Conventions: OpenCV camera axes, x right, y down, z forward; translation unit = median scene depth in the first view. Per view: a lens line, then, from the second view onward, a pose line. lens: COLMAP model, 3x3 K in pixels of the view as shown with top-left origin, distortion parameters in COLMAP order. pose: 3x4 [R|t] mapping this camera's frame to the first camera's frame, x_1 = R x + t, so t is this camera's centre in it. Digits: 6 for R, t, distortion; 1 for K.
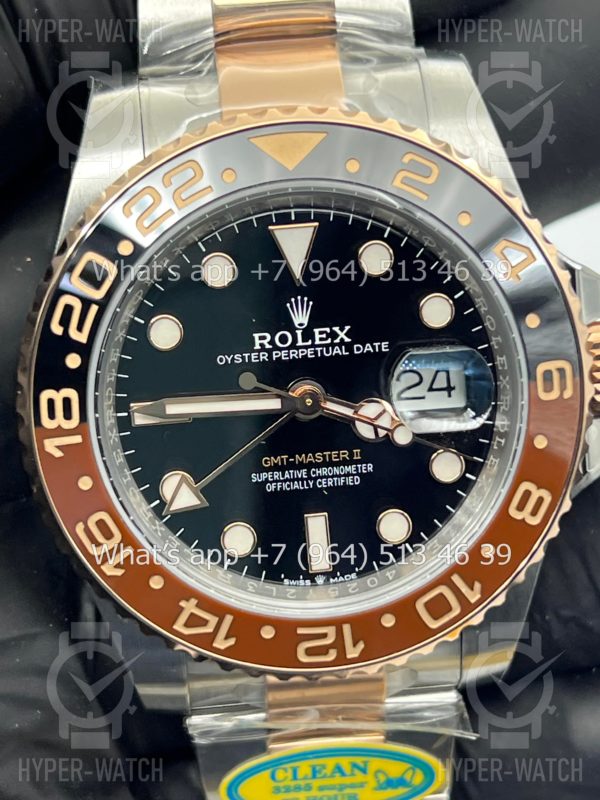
lens RADIAL K [[1803.2, 0, 300.0], [0, 1803.2, 400.0], [0, 0, 1]] dist [0.307211, -0.314754]
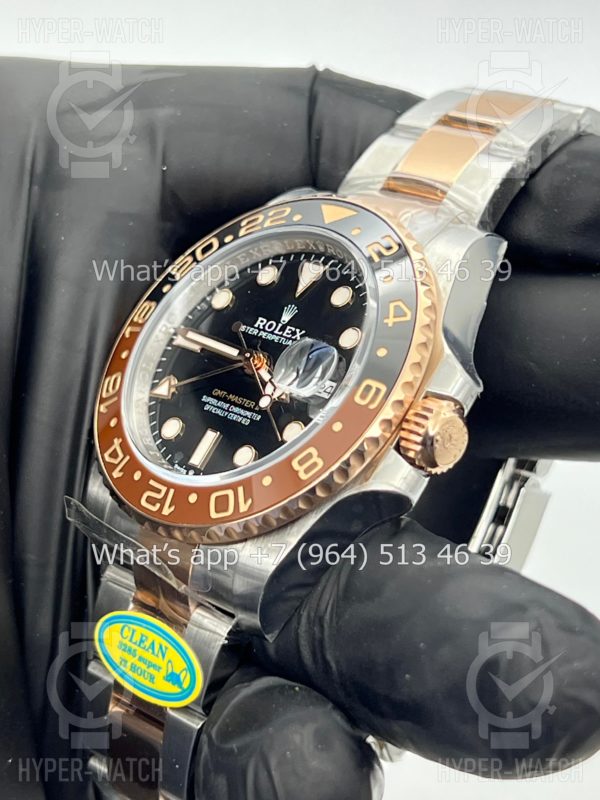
lens RADIAL K [[1803.2, 0, 300.0], [0, 1803.2, 400.0], [0, 0, 1]] dist [0.307211, -0.314754]
pose [[0.618665, 0.270491, -0.737623, 1.096571], [-0.613593, 0.752706, -0.238616, 0.344353], [0.490670, 0.600224, 0.631644, 0.125427]]
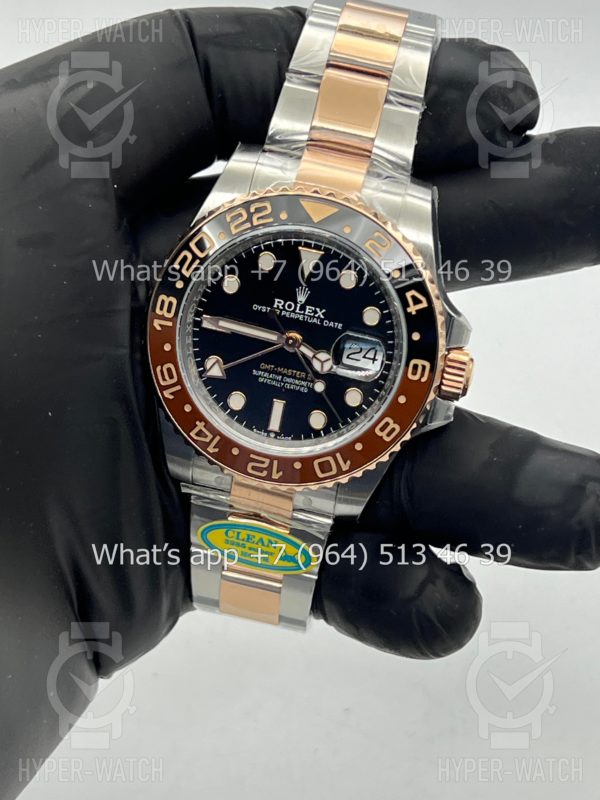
lens RADIAL K [[1803.2, 0, 300.0], [0, 1803.2, 400.0], [0, 0, 1]] dist [0.307211, -0.314754]
pose [[0.940931, 0.303555, -0.150010, 0.312324], [-0.299476, 0.952812, 0.049626, -0.037168], [0.157996, -0.001770, 0.987438, -0.854725]]
